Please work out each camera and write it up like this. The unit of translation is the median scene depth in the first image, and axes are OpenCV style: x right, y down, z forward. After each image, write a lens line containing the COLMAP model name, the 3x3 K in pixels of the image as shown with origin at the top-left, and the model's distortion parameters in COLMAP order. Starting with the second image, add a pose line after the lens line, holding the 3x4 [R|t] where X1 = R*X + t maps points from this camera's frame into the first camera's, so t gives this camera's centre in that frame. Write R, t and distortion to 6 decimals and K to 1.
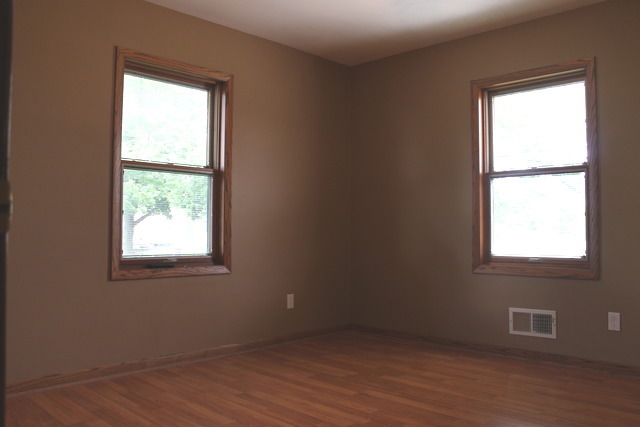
lens RADIAL K [[546.9, 0, 320.0], [0, 546.9, 213.5], [0, 0, 1]] dist [-0.111021, 0.005362]
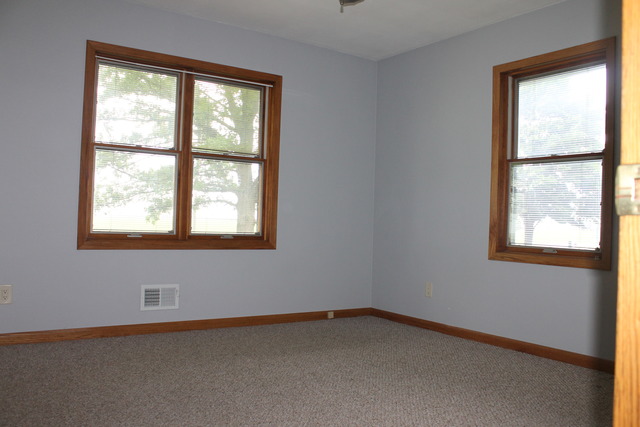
lens RADIAL K [[546.9, 0, 320.0], [0, 546.9, 213.5], [0, 0, 1]] dist [-0.111021, 0.005362]
pose [[0.986559, 0.030294, -0.160572, 0.261712], [-0.025186, 0.999113, 0.033752, -0.002498], [0.161452, -0.029254, 0.986447, -0.015845]]
